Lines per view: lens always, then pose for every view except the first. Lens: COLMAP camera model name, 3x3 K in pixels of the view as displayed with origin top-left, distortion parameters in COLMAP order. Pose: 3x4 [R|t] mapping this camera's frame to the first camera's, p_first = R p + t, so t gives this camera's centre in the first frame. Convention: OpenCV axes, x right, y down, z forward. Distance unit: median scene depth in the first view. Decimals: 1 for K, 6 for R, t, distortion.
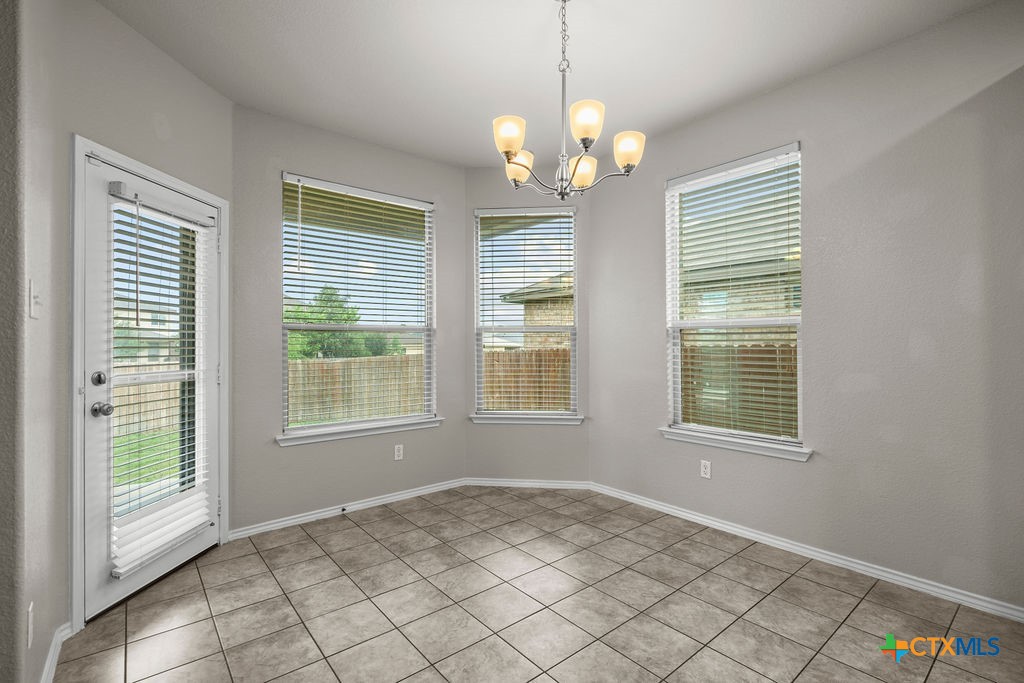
lens RADIAL K [[466.7, 0, 510.1], [0, 466.7, 344.0], [0, 0, 1]] dist [-0.003741, 0.000195]
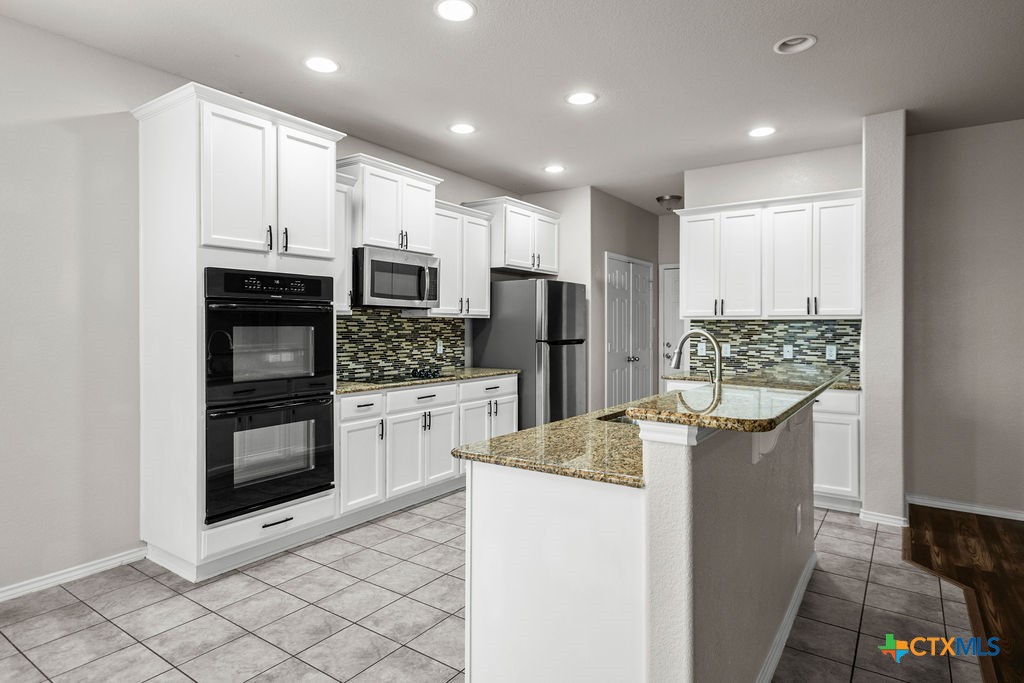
lens RADIAL K [[570.6, 0, 512.2], [0, 570.6, 327.6], [0, 0, 1]] dist [0.004809, 0.001360]
pose [[-0.273104, -0.001586, 0.961983, -0.380053], [-0.008336, 0.999965, -0.000718, -0.027923], [-0.961948, -0.008215, -0.273107, 0.229211]]
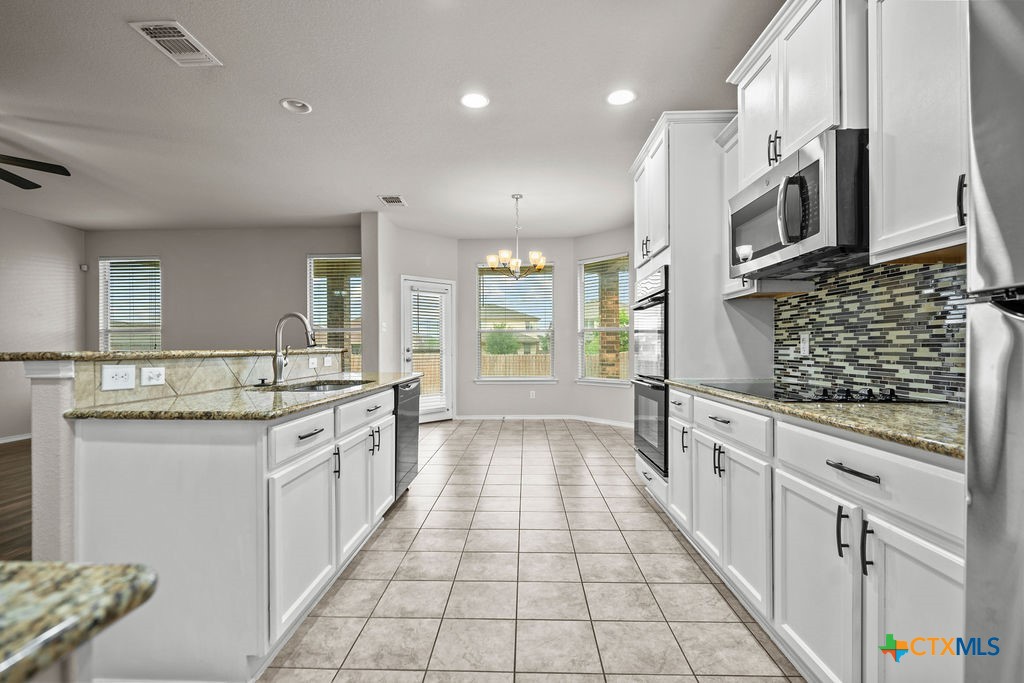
lens RADIAL K [[462.6, 0, 508.8], [0, 462.6, 350.0], [0, 0, 1]] dist [0.001297, 0.000316]
pose [[0.750314, 0.004599, -0.661066, 1.033725], [0.004314, 0.999920, 0.011852, 0.025075], [0.661068, -0.011744, 0.750234, -0.546898]]
